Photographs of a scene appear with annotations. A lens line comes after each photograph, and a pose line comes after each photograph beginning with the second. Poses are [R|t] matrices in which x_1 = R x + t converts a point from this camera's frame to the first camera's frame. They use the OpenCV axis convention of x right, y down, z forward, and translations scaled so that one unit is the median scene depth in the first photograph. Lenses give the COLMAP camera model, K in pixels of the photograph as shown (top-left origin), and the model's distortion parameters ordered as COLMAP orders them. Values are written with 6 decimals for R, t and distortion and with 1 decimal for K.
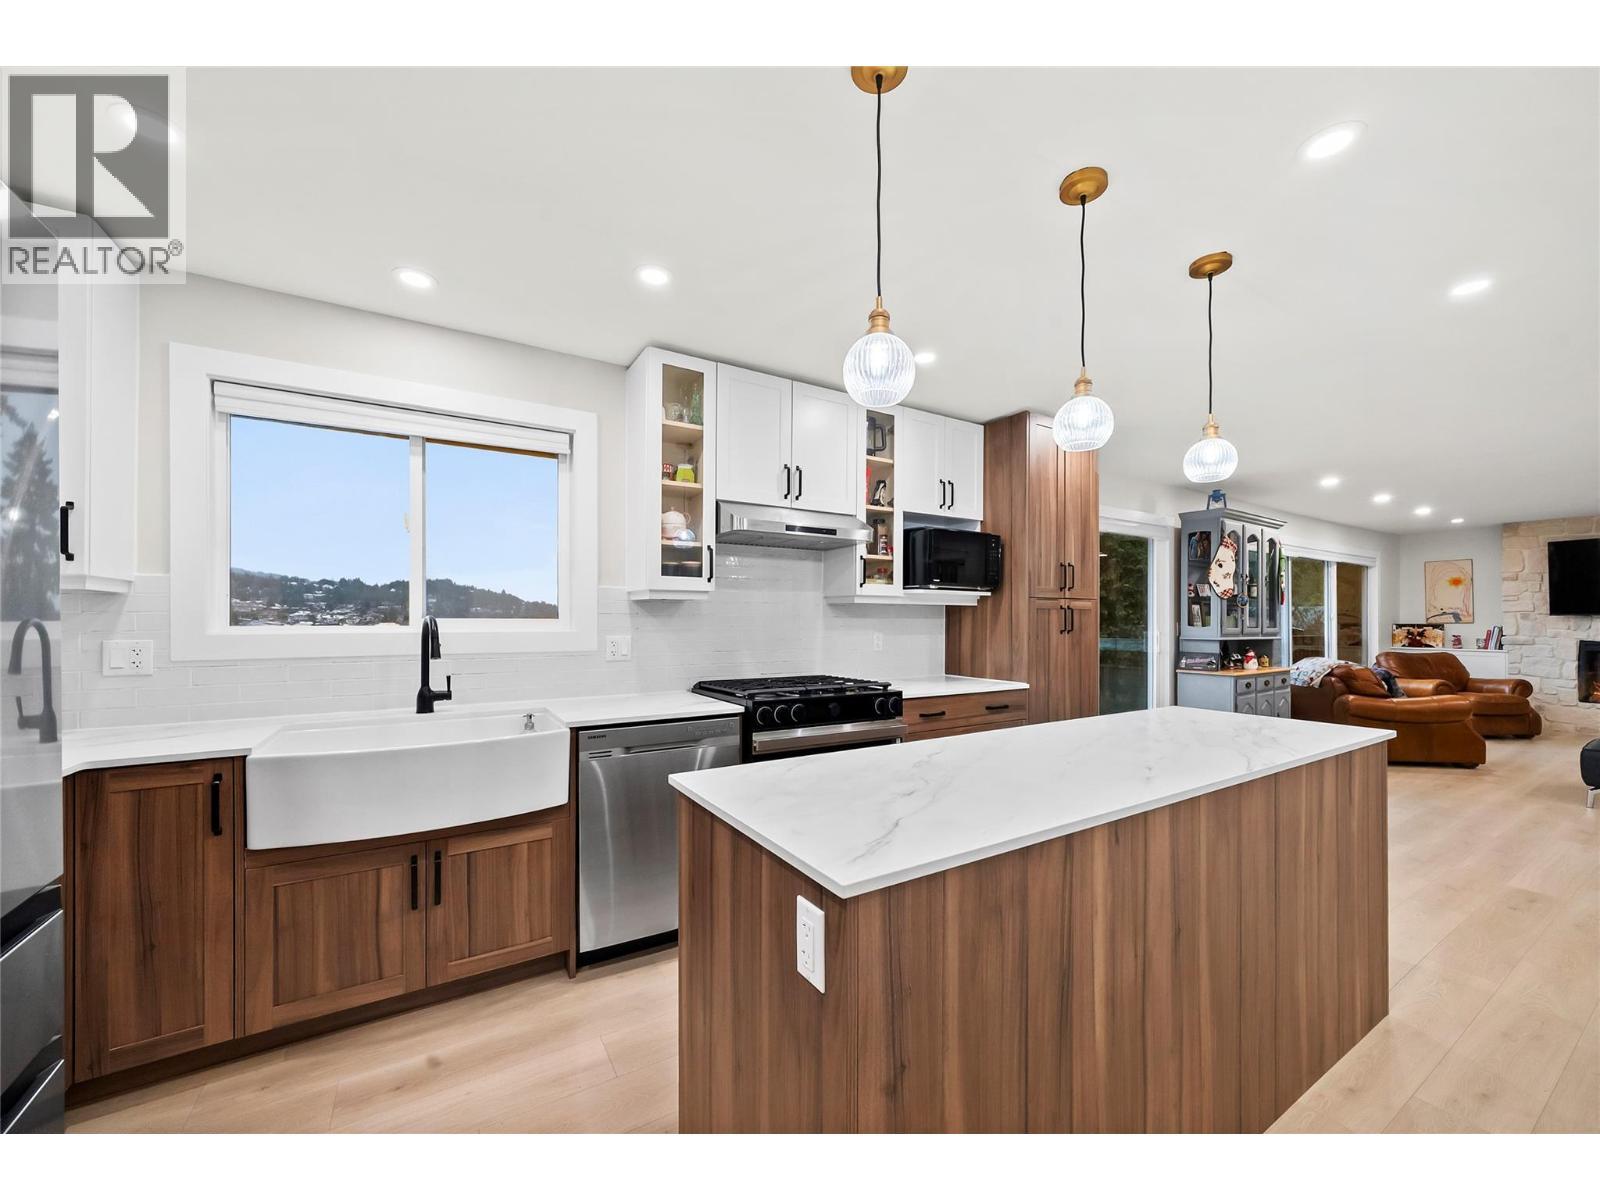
lens RADIAL K [[616.8, 0, 807.5], [0, 616.8, 613.1], [0, 0, 1]] dist [-0.000260, 0.000417]
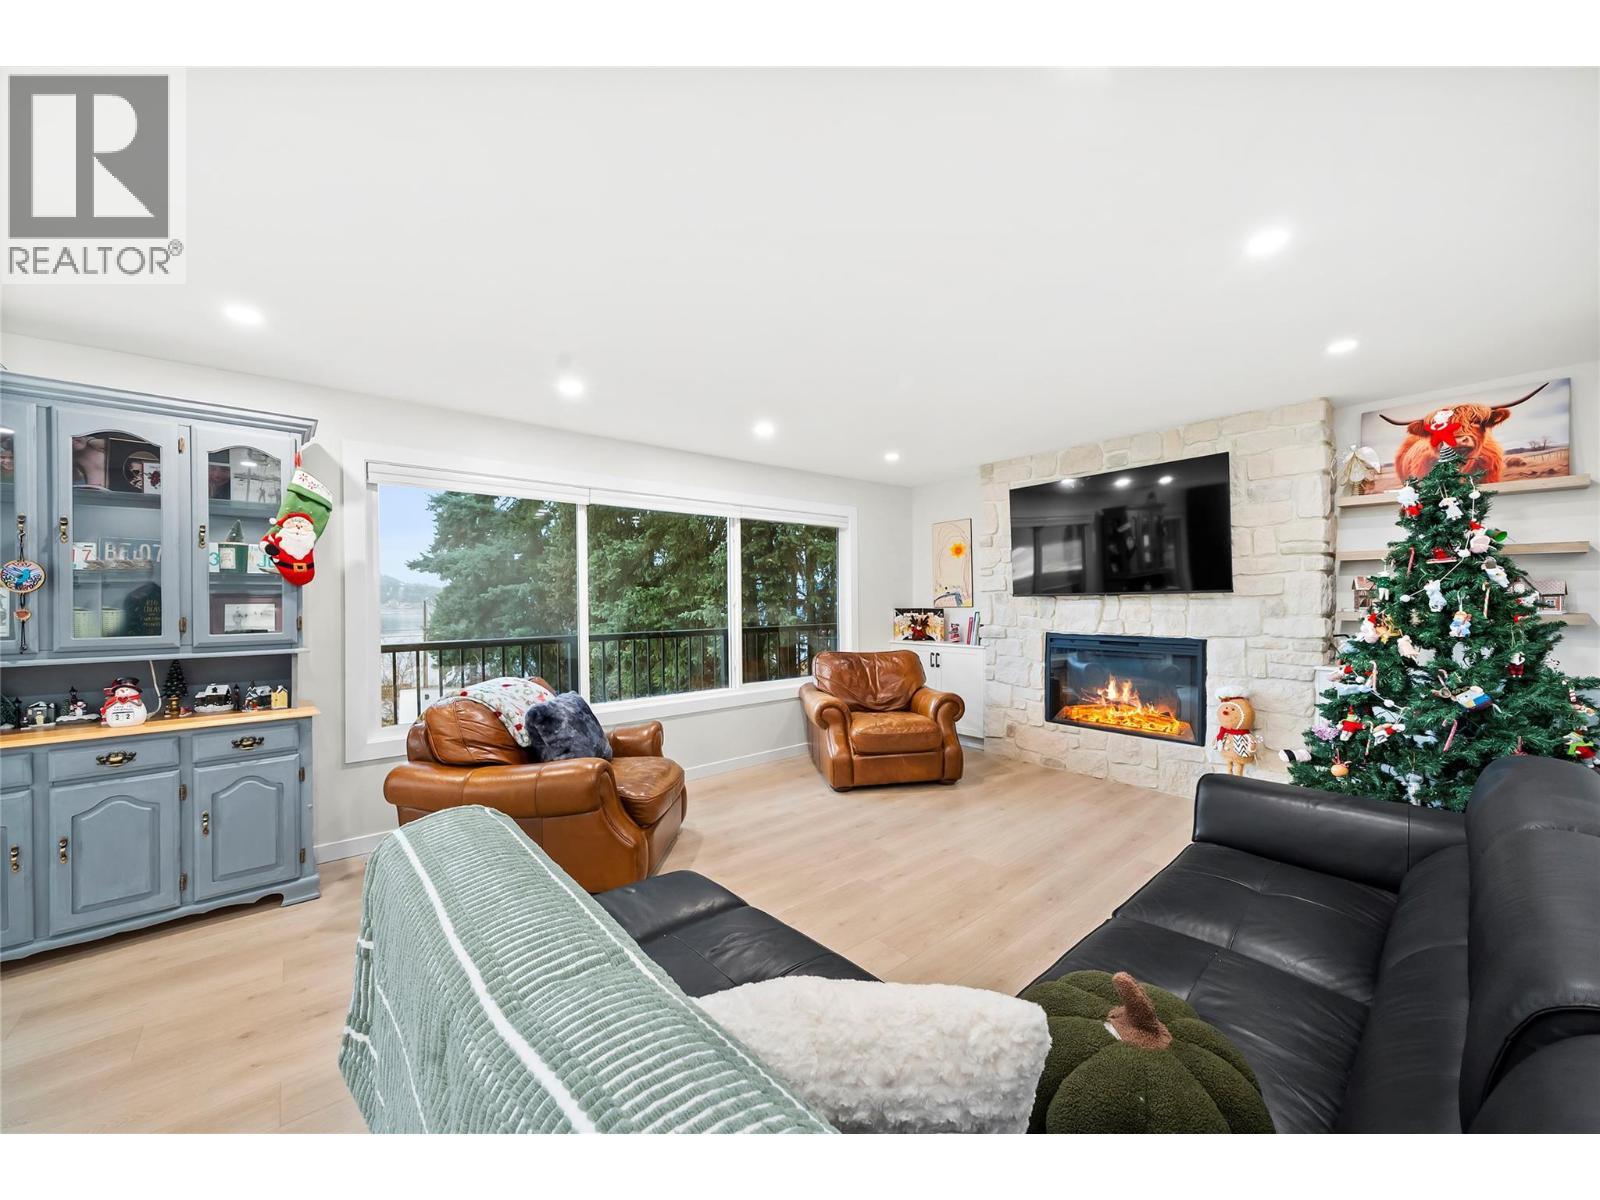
lens RADIAL K [[616.8, 0, 791.9], [0, 616.8, 599.6], [0, 0, 1]] dist [-0.000260, 0.000417]
pose [[0.992670, -0.011753, 0.120285, 0.813435], [0.010787, 0.999904, 0.008682, -0.001039], [-0.120375, -0.007321, 0.992701, 0.322706]]
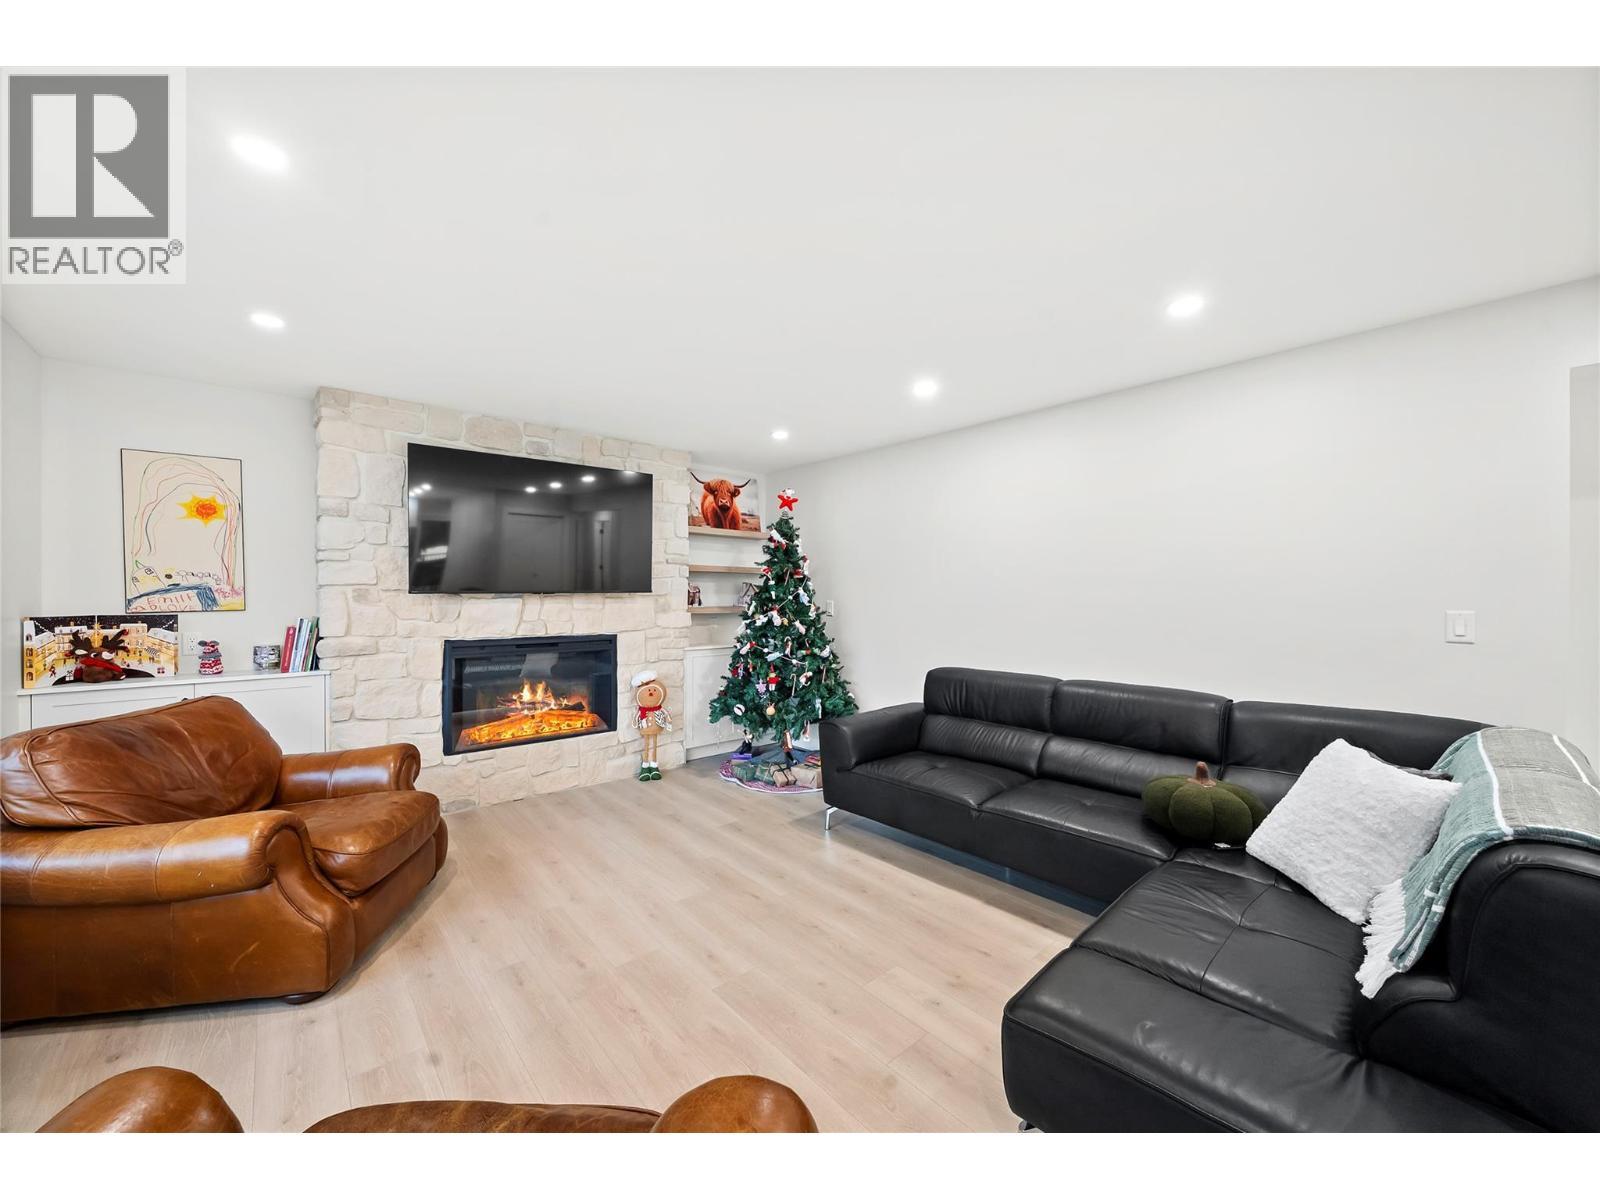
lens RADIAL K [[616.8, 0, 813.4], [0, 616.8, 596.1], [0, 0, 1]] dist [-0.000260, 0.000417]
pose [[-0.162486, -0.006125, 0.986692, 0.619115], [-0.010223, 0.999938, 0.004523, 0.000440], [-0.986658, -0.009352, -0.162538, 0.708411]]
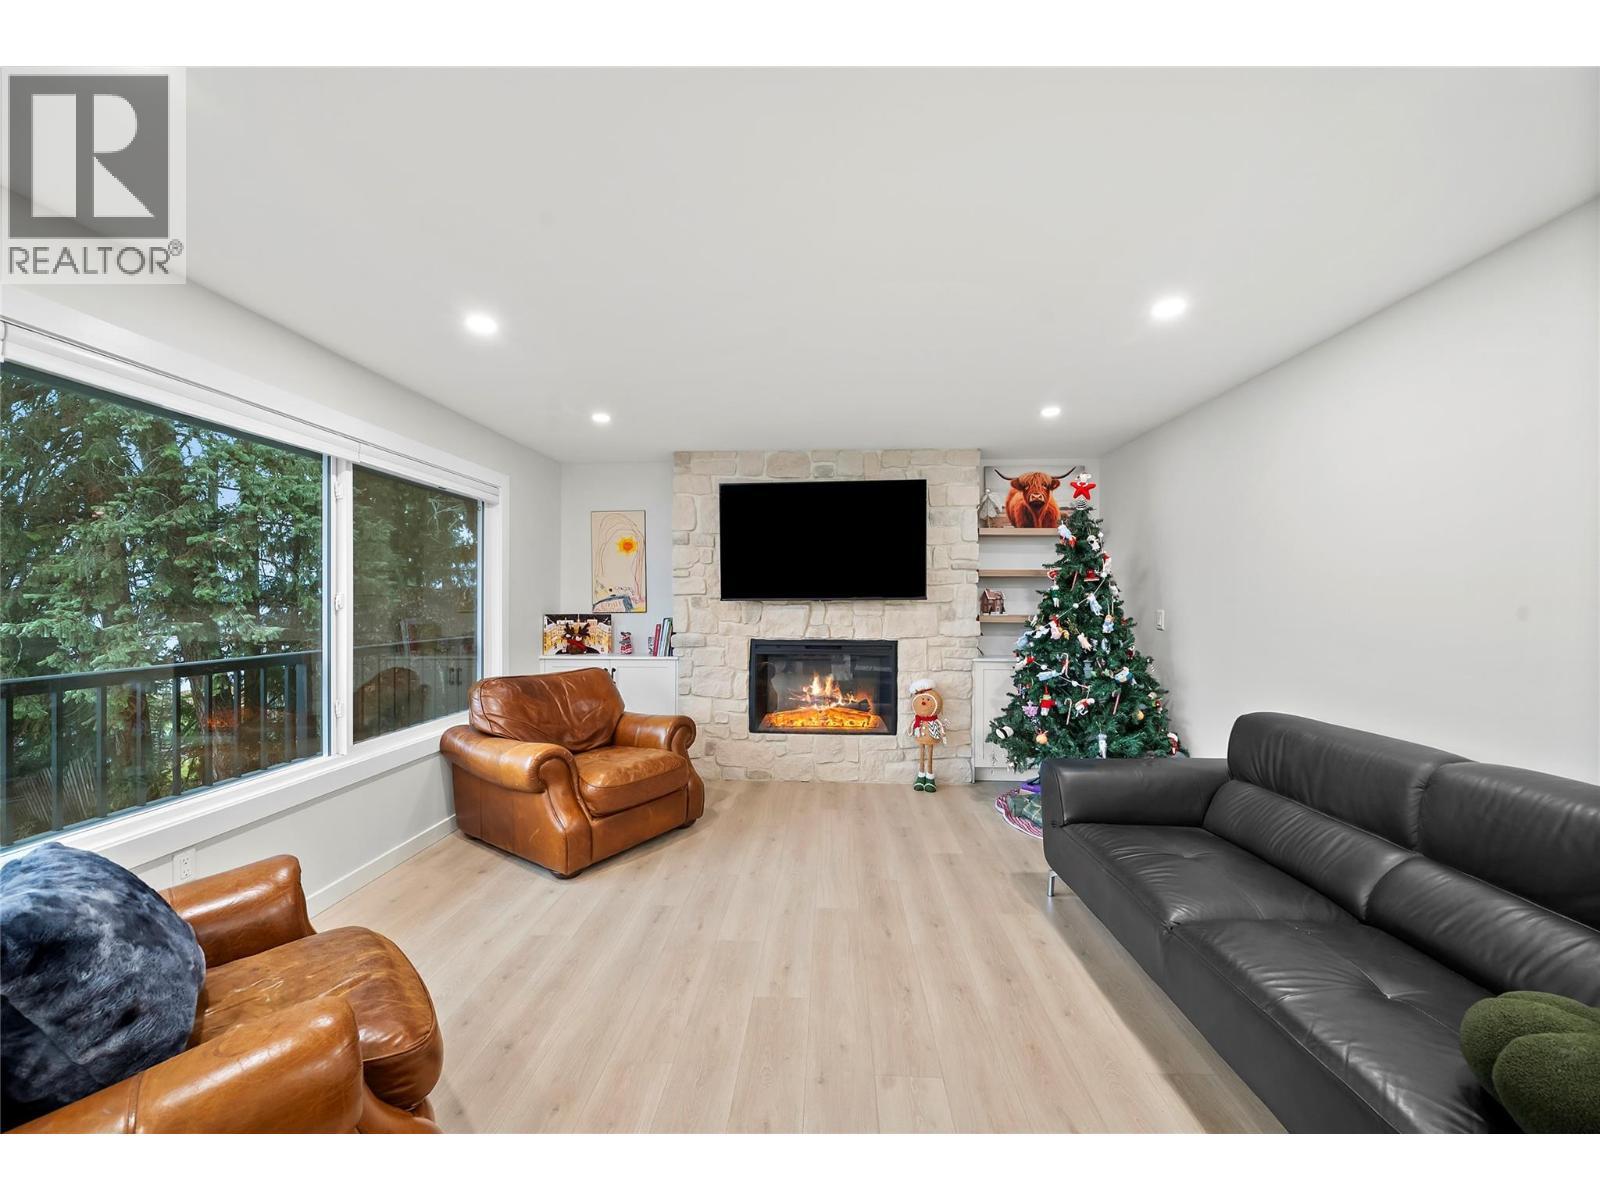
lens RADIAL K [[616.8, 0, 804.8], [0, 616.8, 597.8], [0, 0, 1]] dist [-0.000260, 0.000417]
pose [[0.575789, 0.002762, 0.817594, 0.686178], [-0.006616, 0.999977, 0.001282, -0.000396], [-0.817572, -0.006148, 0.575794, 0.528136]]
